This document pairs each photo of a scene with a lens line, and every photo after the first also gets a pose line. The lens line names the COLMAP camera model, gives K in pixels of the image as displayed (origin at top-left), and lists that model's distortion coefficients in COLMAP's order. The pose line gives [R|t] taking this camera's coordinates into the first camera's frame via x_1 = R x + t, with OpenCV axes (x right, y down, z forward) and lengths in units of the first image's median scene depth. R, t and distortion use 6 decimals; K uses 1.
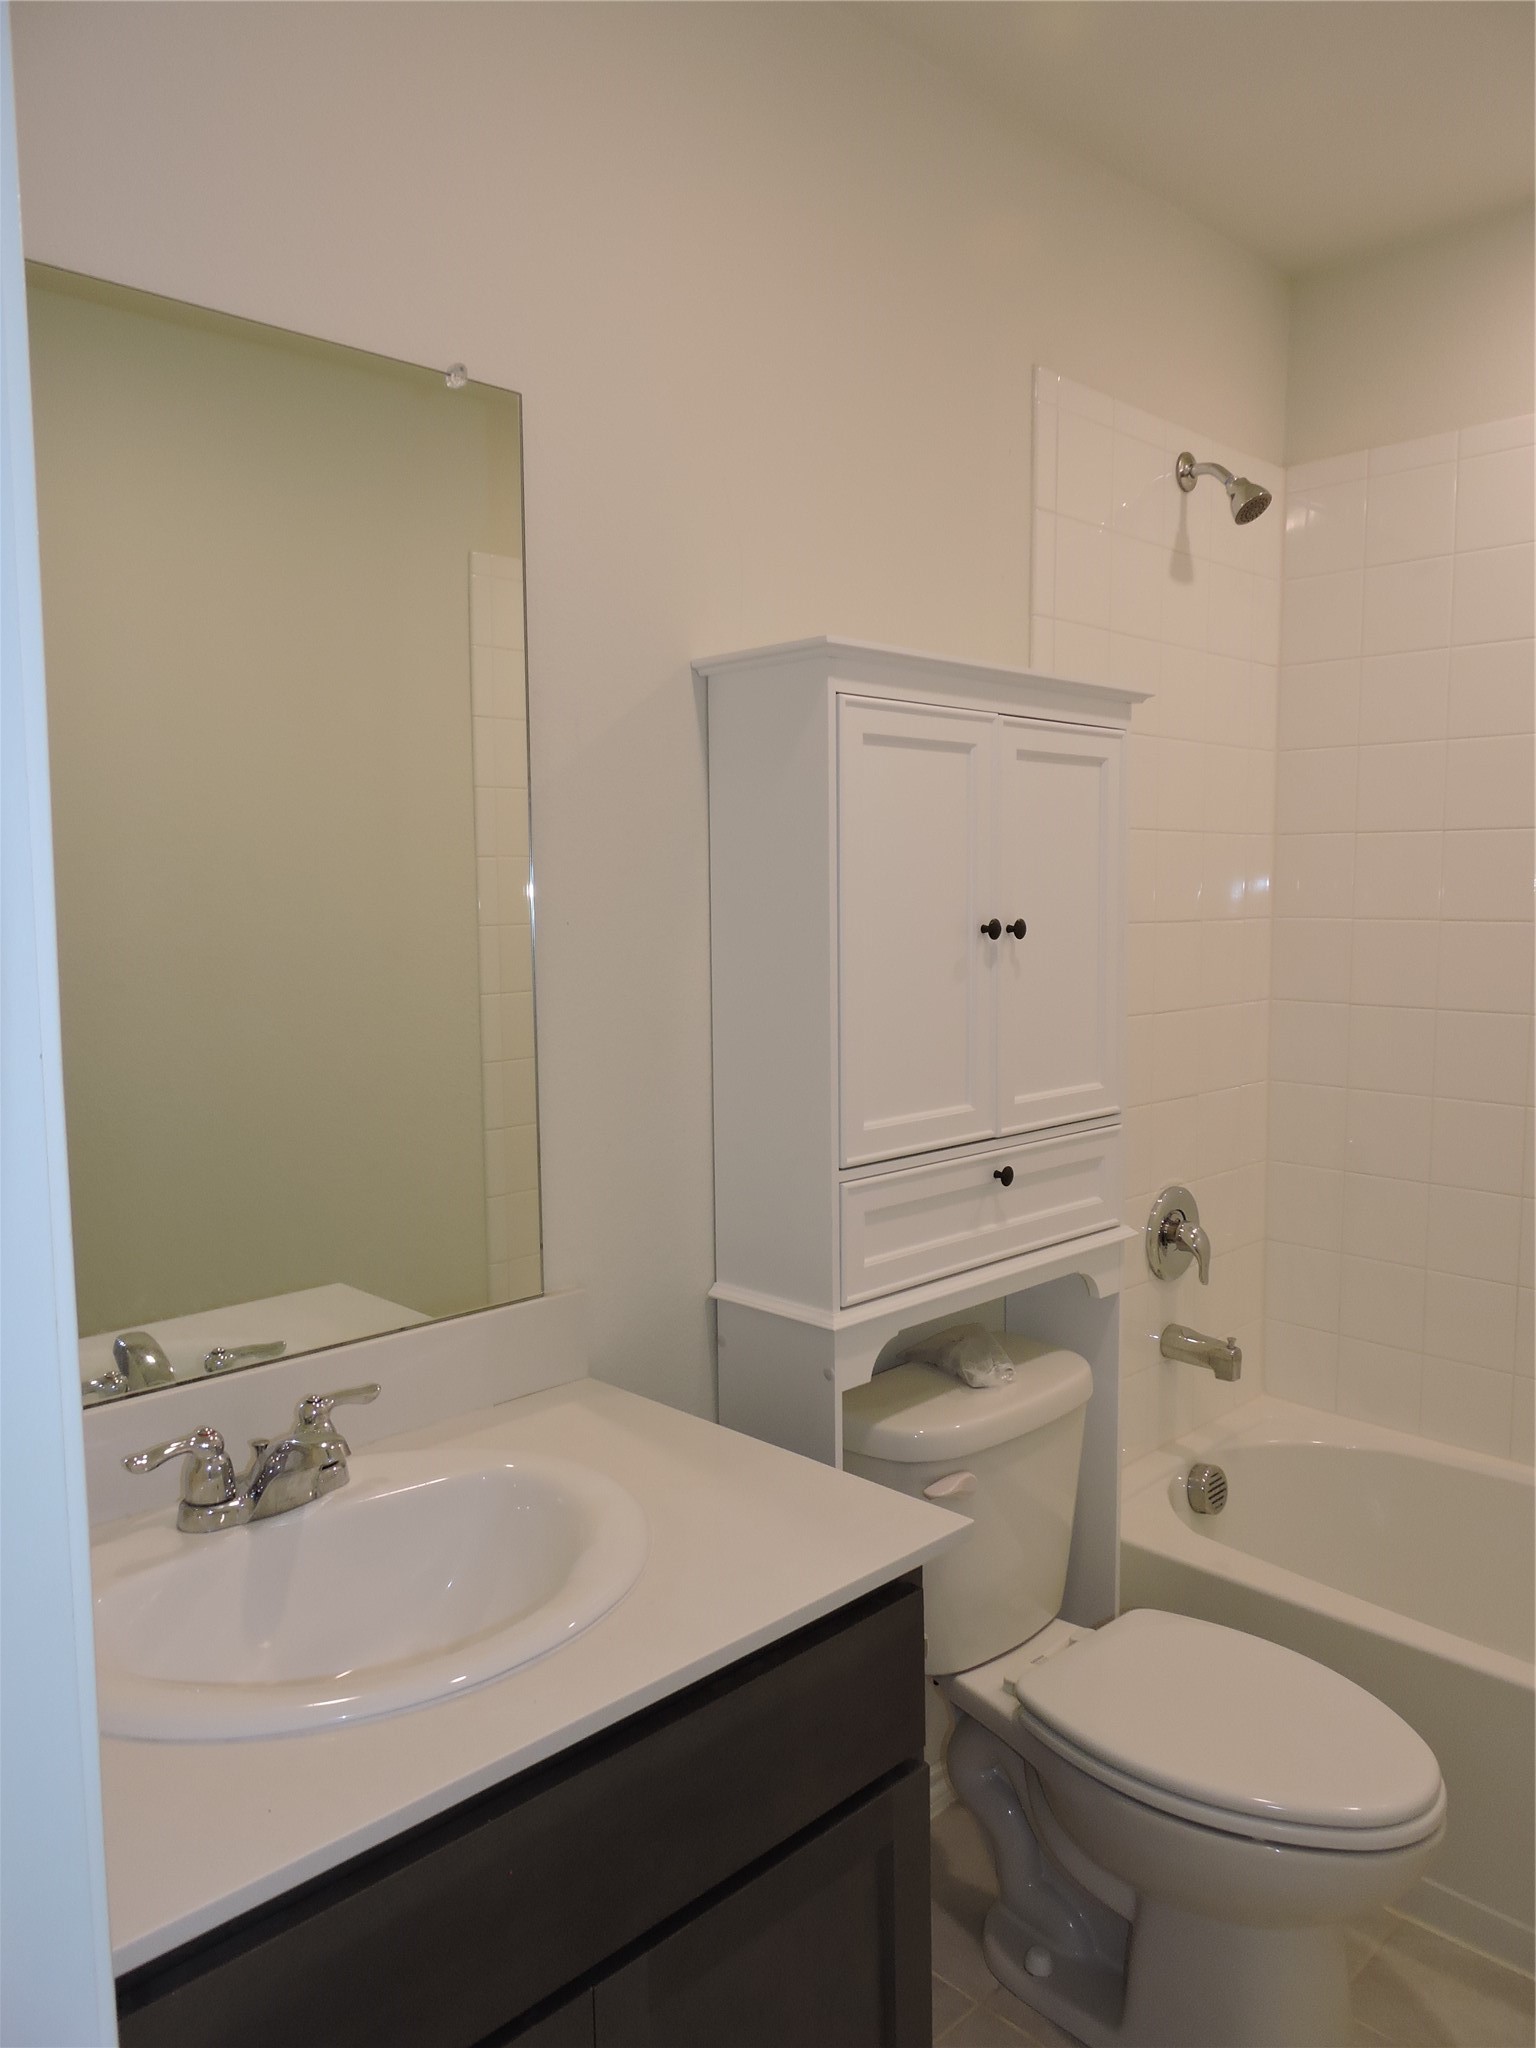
lens RADIAL K [[1455.5, 0, 751.3], [0, 1455.5, 1028.2], [0, 0, 1]] dist [-0.003387, -0.001703]
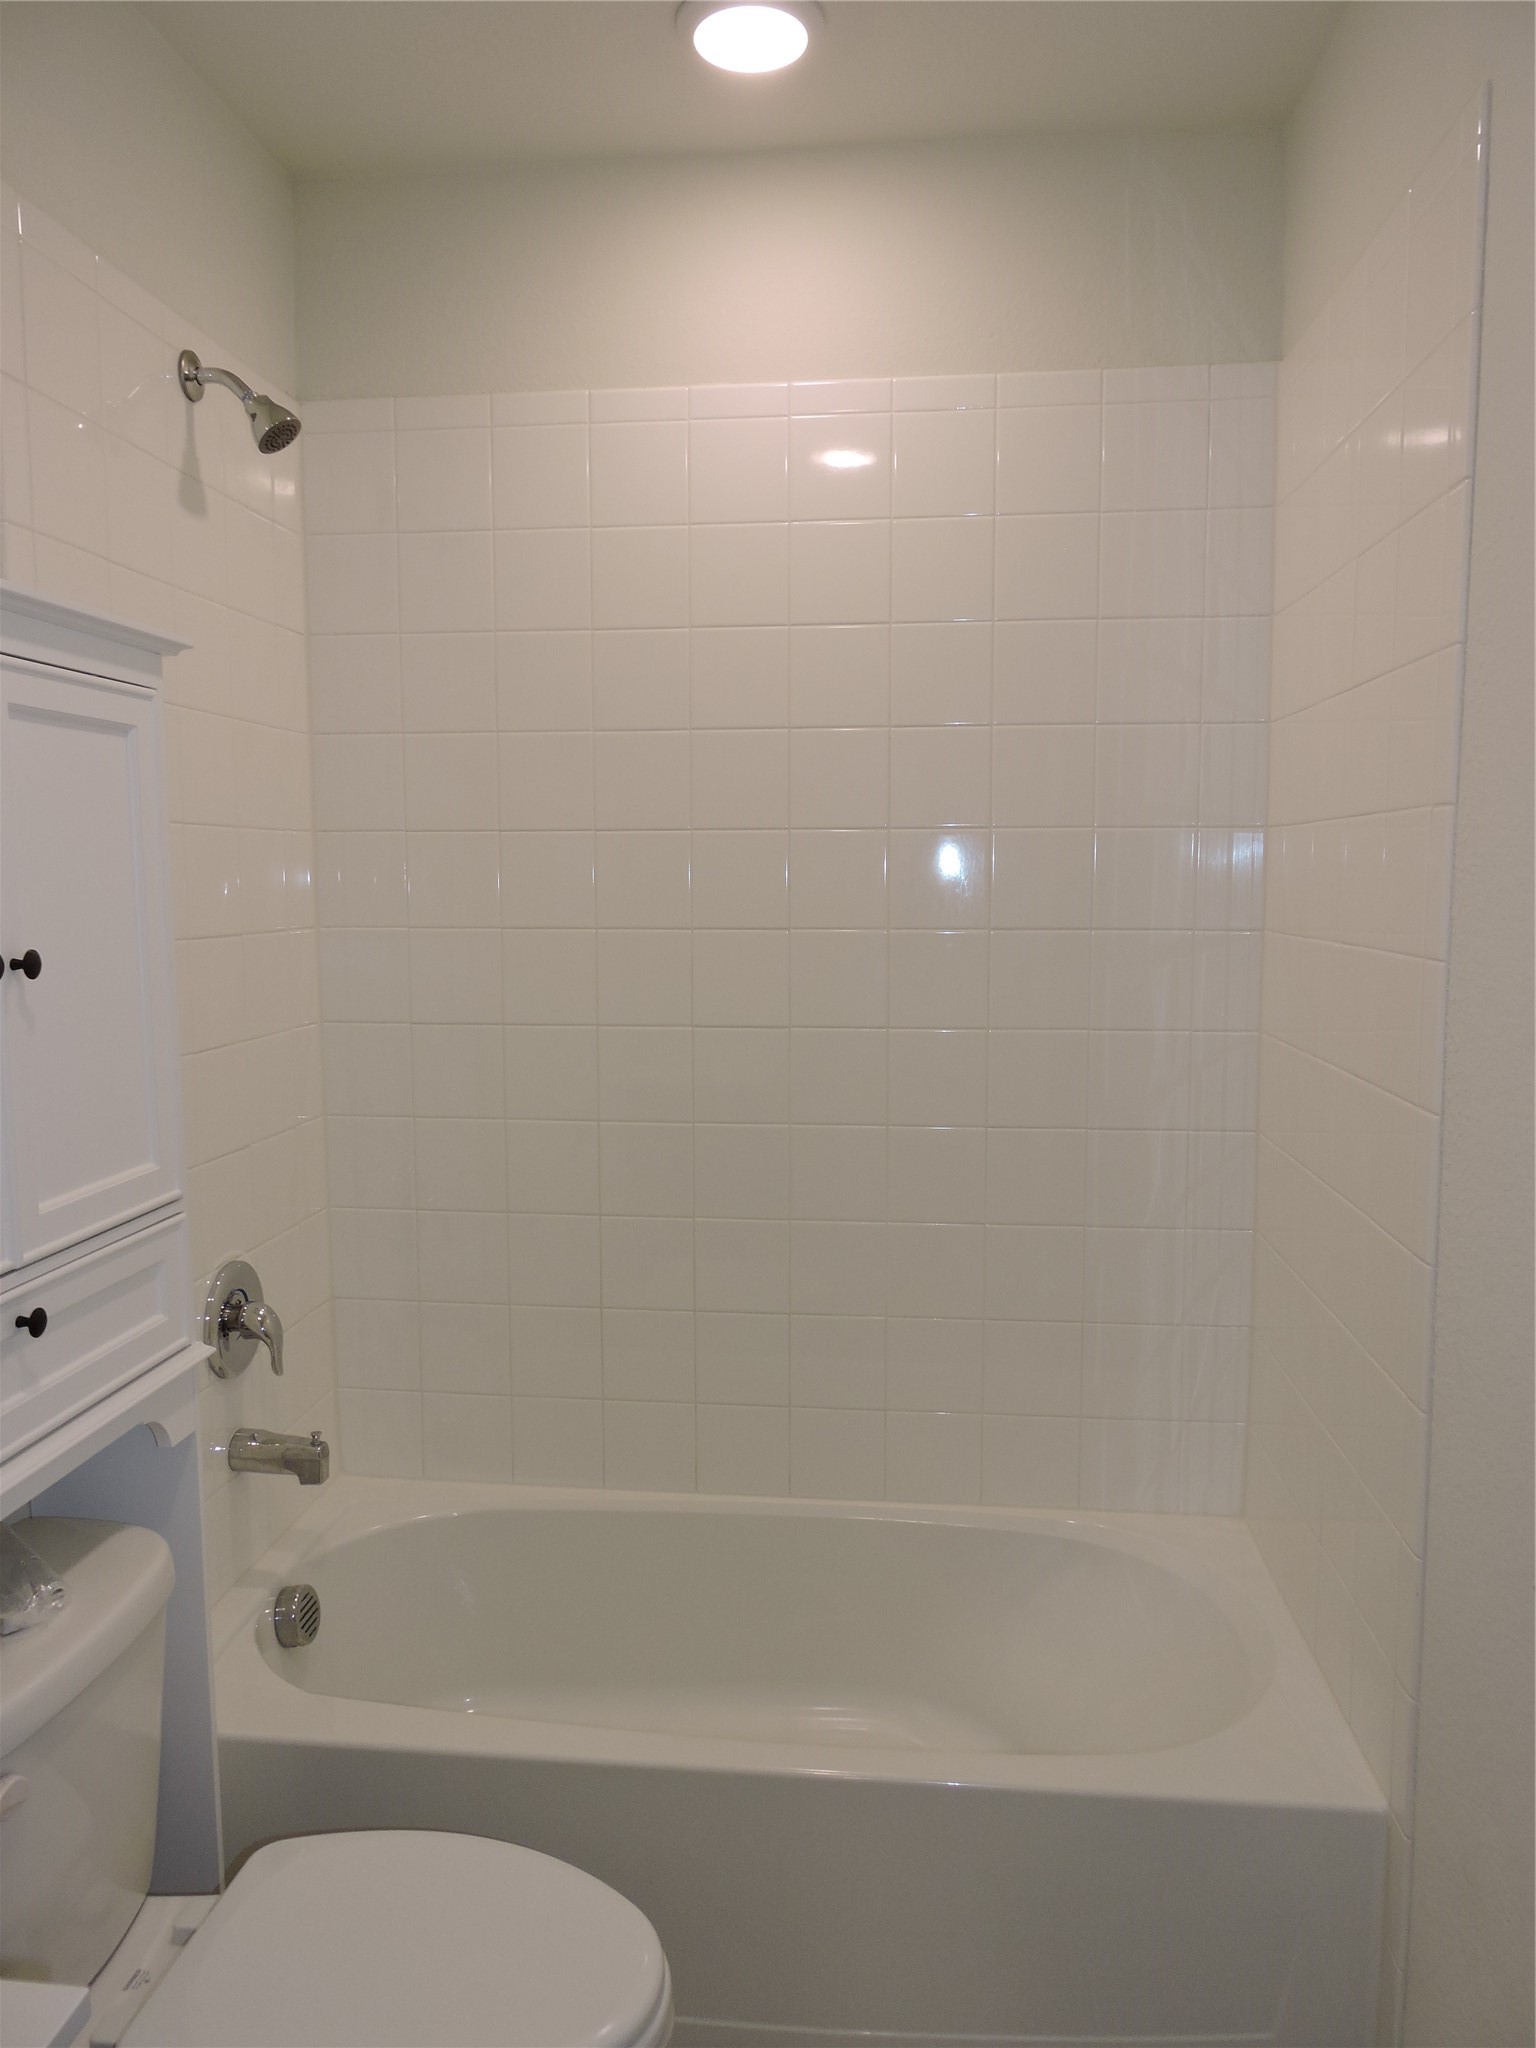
lens RADIAL K [[1455.5, 0, 751.3], [0, 1455.5, 1028.2], [0, 0, 1]] dist [-0.003387, -0.001703]
pose [[0.769144, -0.064416, 0.635821, 0.005168], [0.061451, 0.997752, 0.026747, -0.027240], [-0.636115, 0.018499, 0.771373, 0.194523]]
